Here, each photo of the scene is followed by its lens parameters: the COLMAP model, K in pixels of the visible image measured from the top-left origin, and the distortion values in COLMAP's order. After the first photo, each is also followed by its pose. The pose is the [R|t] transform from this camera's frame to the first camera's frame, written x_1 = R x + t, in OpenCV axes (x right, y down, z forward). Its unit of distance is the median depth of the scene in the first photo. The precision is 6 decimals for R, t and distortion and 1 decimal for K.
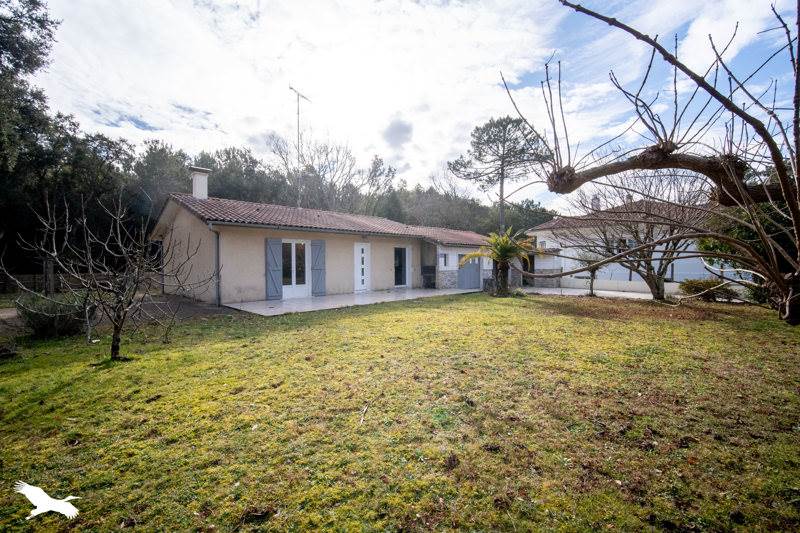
lens RADIAL K [[343.4, 0, 399.6], [0, 343.4, 277.3], [0, 0, 1]] dist [-0.001503, 0.000099]
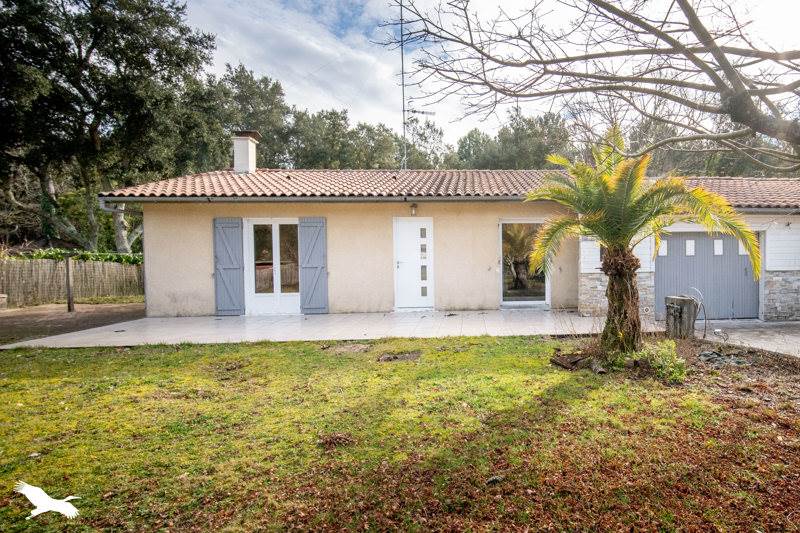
lens RADIAL K [[343.4, 0, 399.6], [0, 343.4, 277.3], [0, 0, 1]] dist [-0.001503, 0.000099]
pose [[0.727286, 0.018849, -0.686076, 0.255308], [-0.018679, 0.999796, 0.007667, -0.013957], [0.686080, 0.007239, 0.727490, 0.679329]]
